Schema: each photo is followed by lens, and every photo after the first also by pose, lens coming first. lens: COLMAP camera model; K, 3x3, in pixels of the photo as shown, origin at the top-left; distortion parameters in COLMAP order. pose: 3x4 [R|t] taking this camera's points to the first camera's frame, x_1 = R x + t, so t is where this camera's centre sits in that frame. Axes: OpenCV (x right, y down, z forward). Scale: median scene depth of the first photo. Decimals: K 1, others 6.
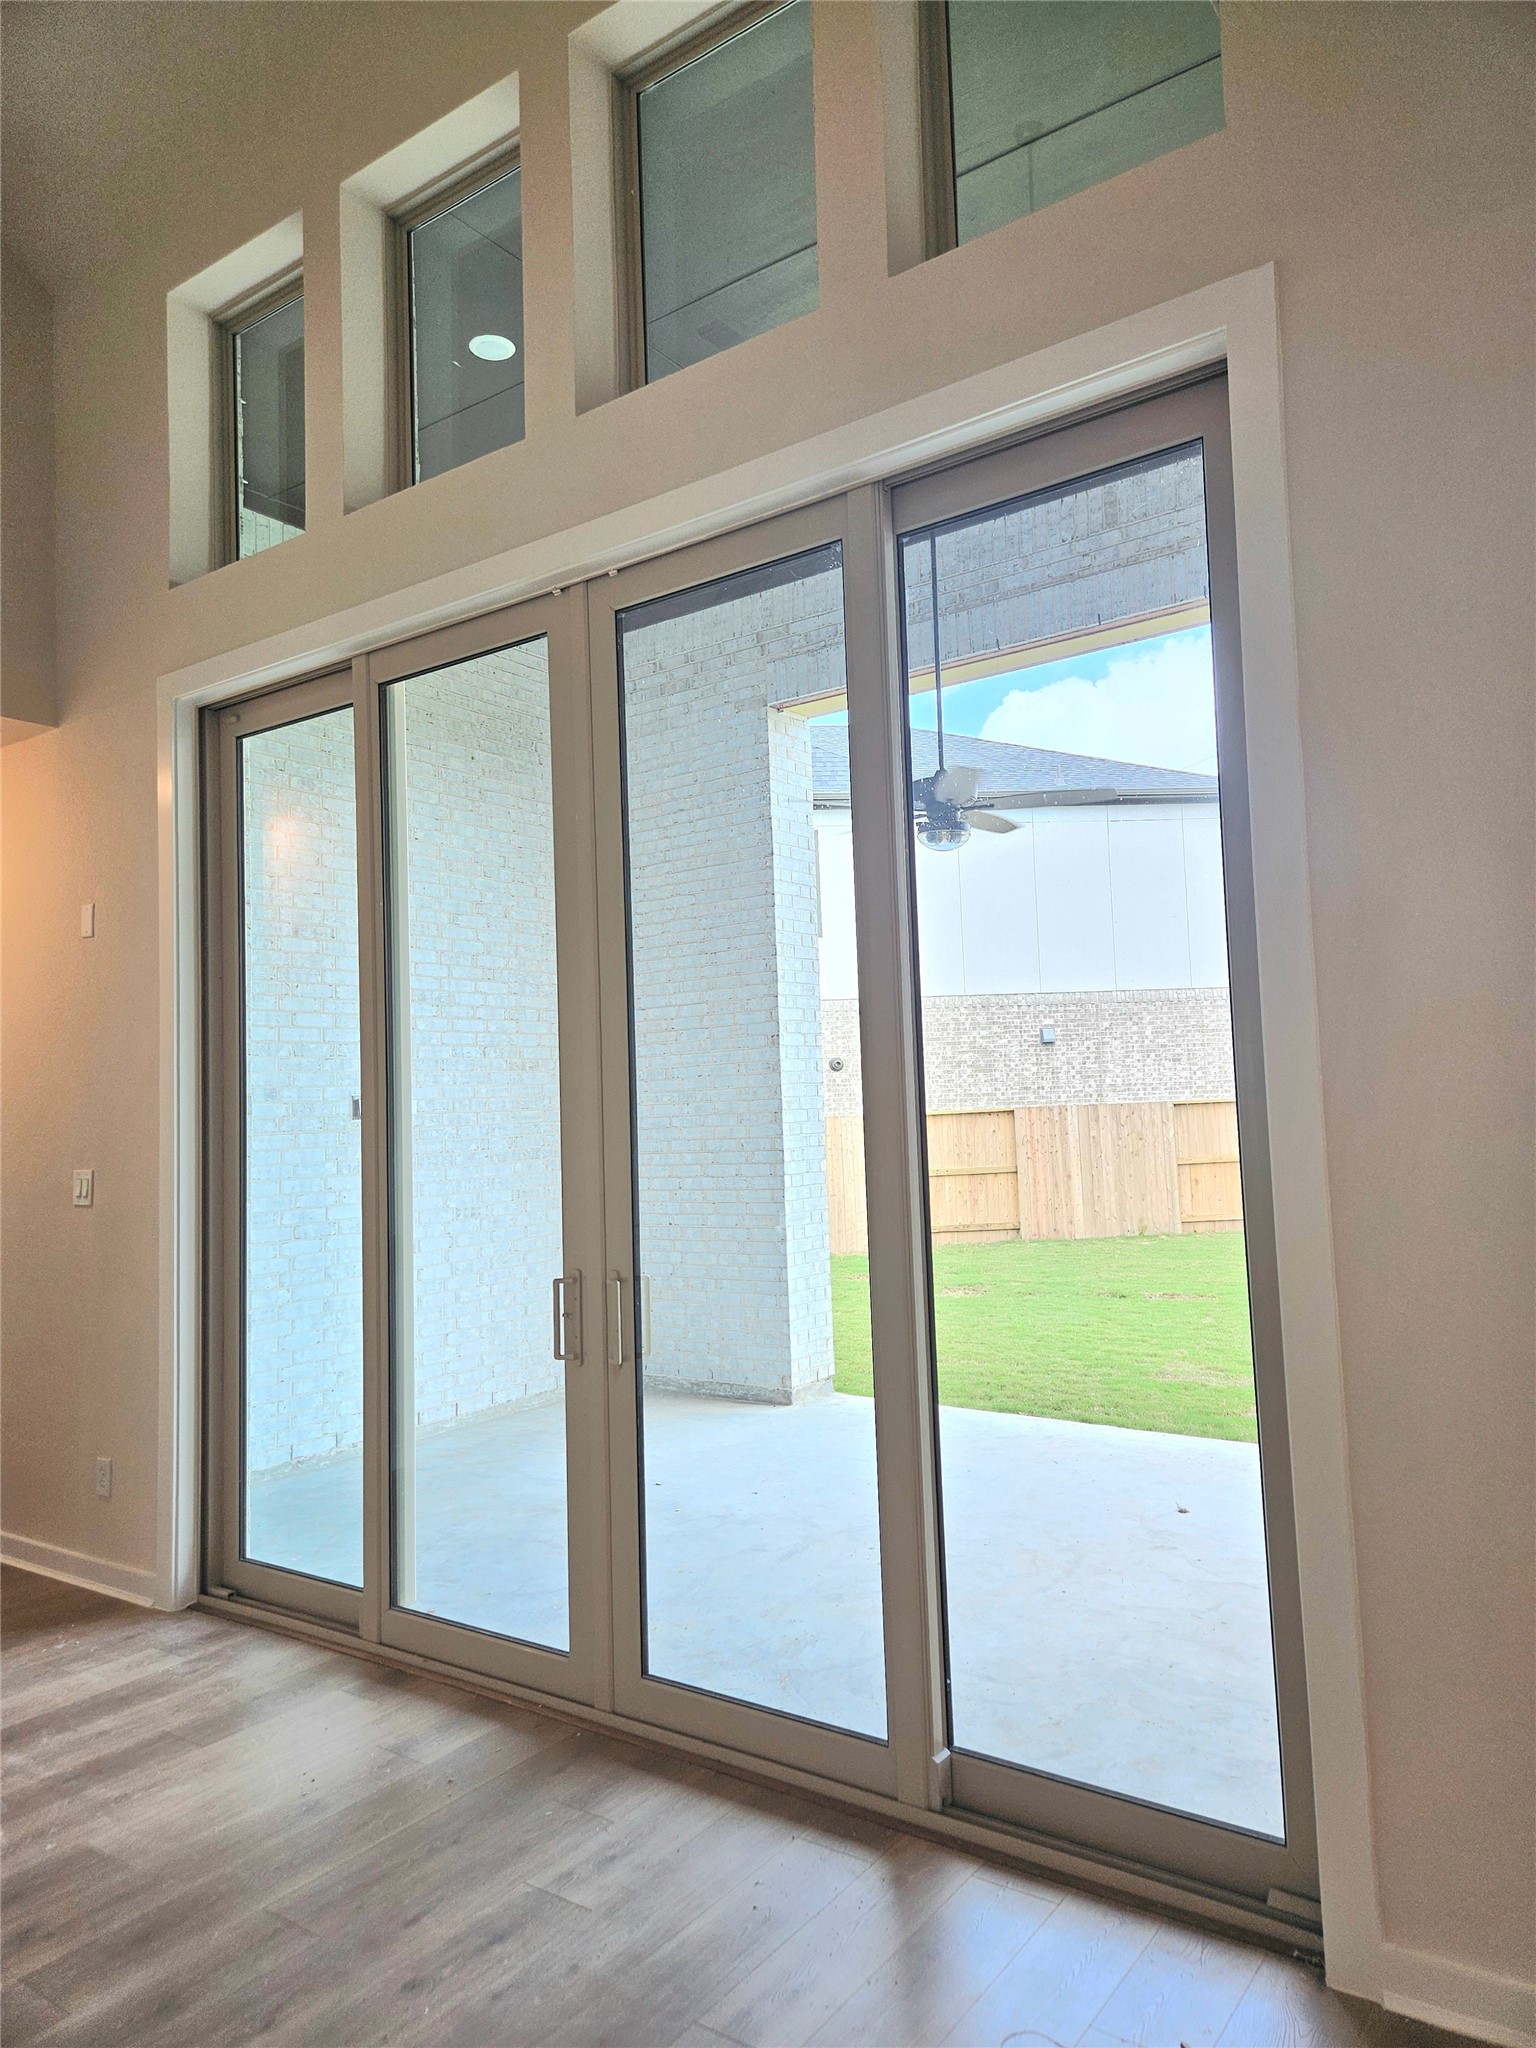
lens RADIAL K [[1369.1, 0, 772.4], [0, 1369.1, 1013.4], [0, 0, 1]] dist [0.064651, -0.047766]
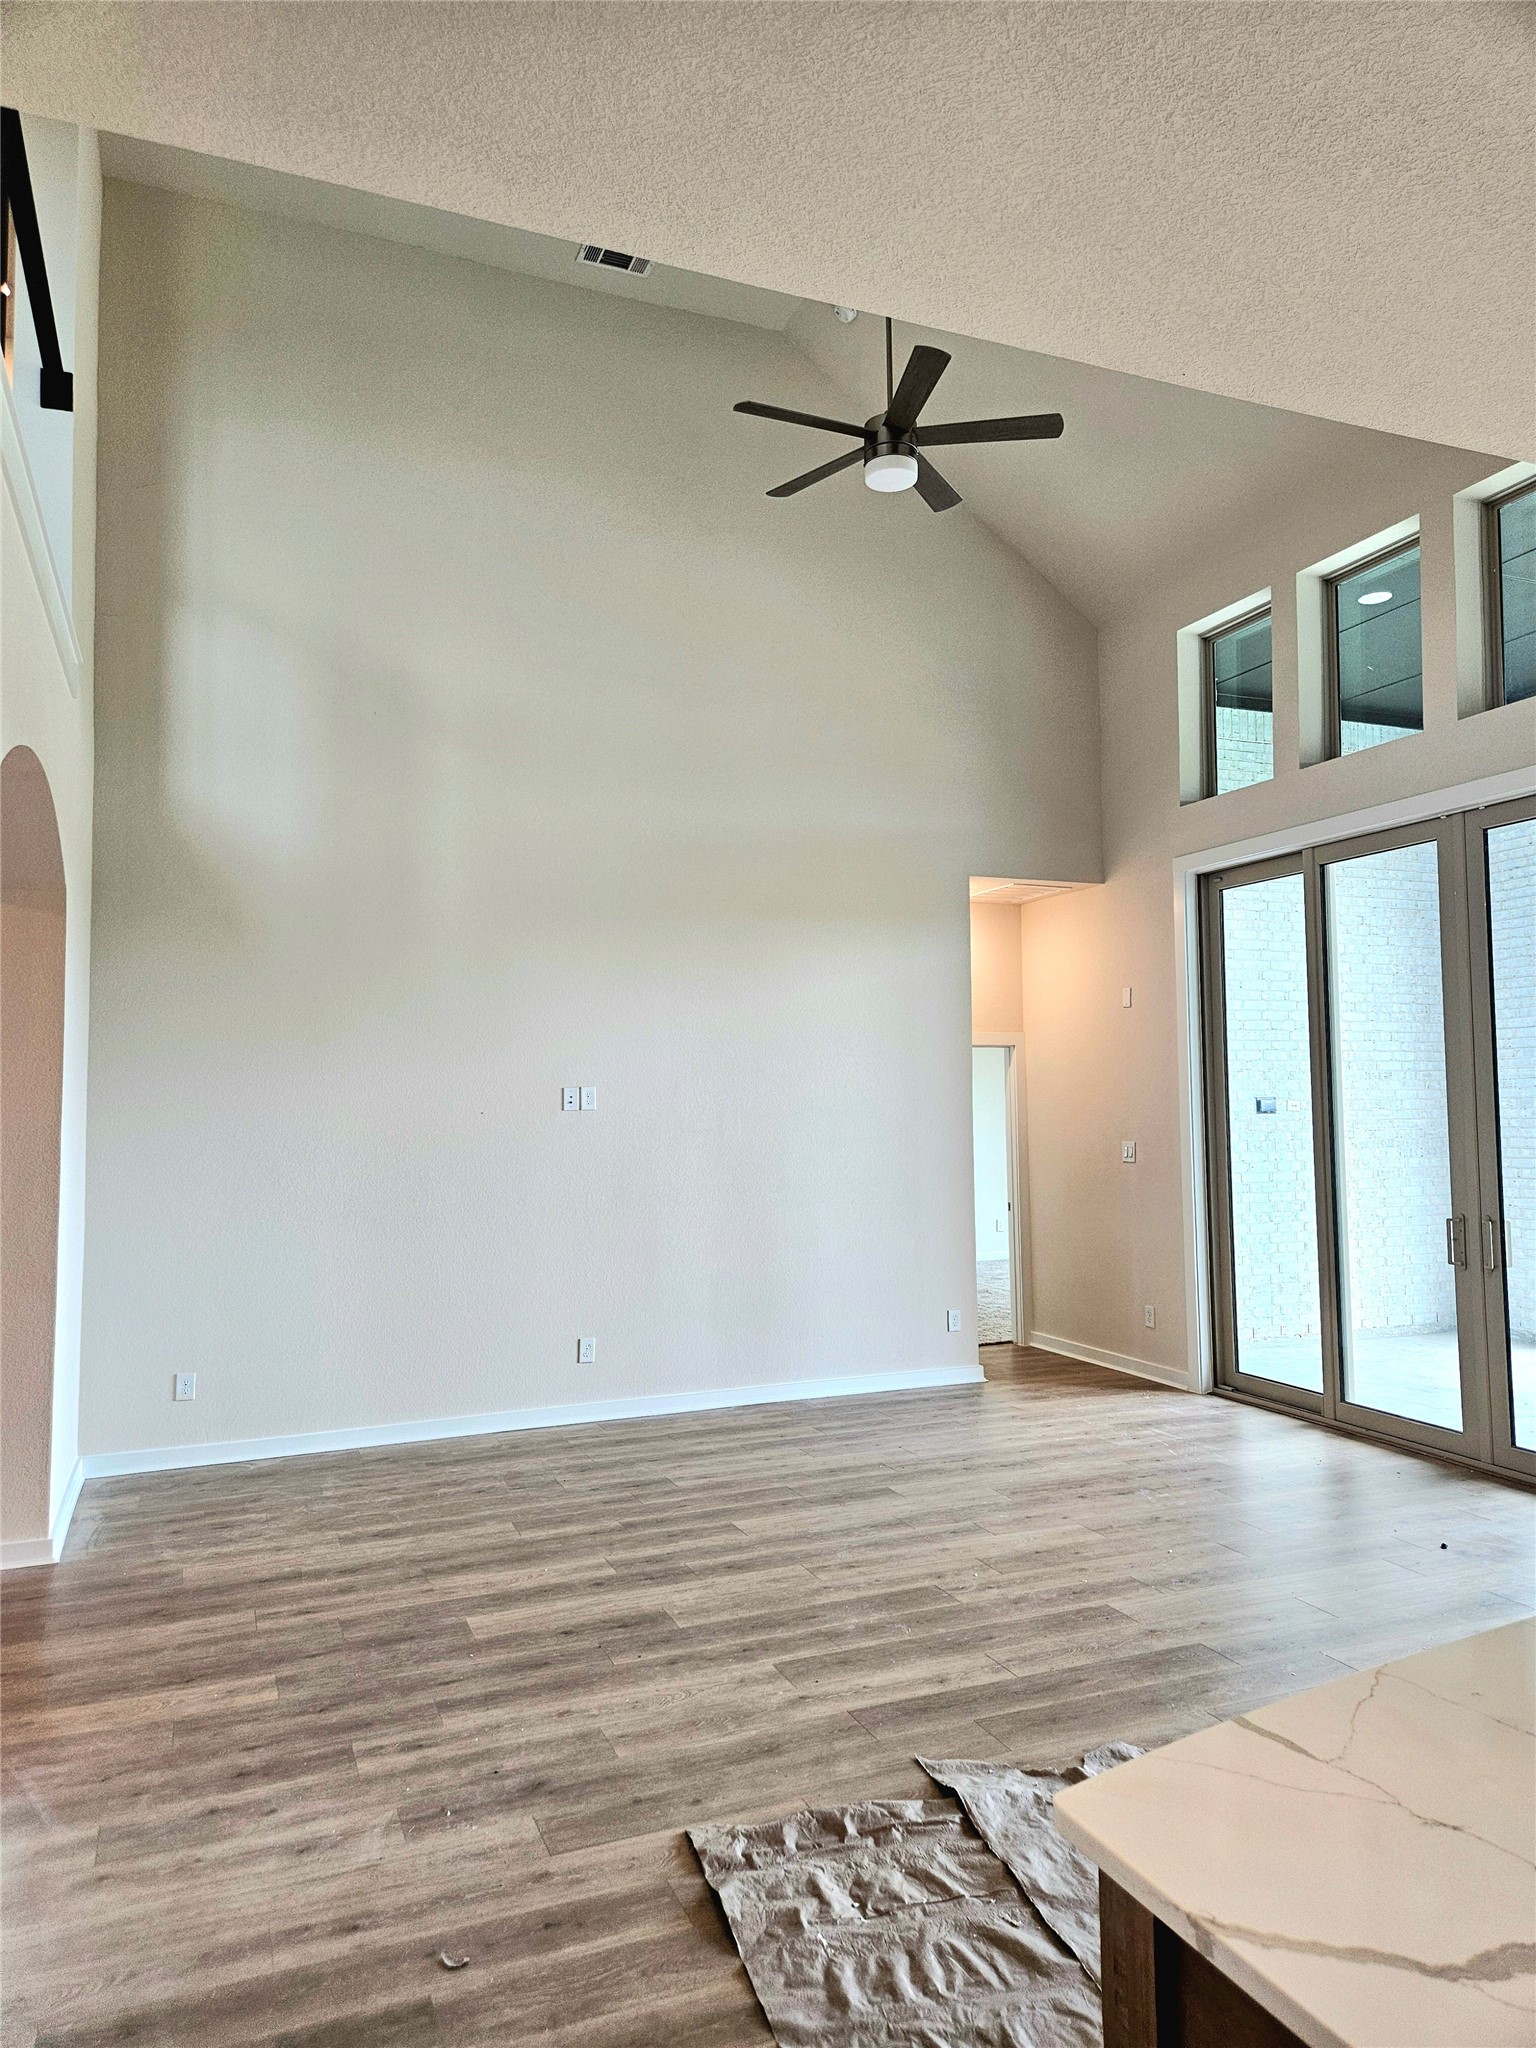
lens RADIAL K [[1369.1, 0, 772.4], [0, 1369.1, 1013.4], [0, 0, 1]] dist [0.064651, -0.047766]
pose [[0.852799, -0.007323, -0.522188, 0.025862], [0.015337, 0.999822, 0.011027, -0.080912], [0.522014, -0.017412, 0.852759, -0.772682]]
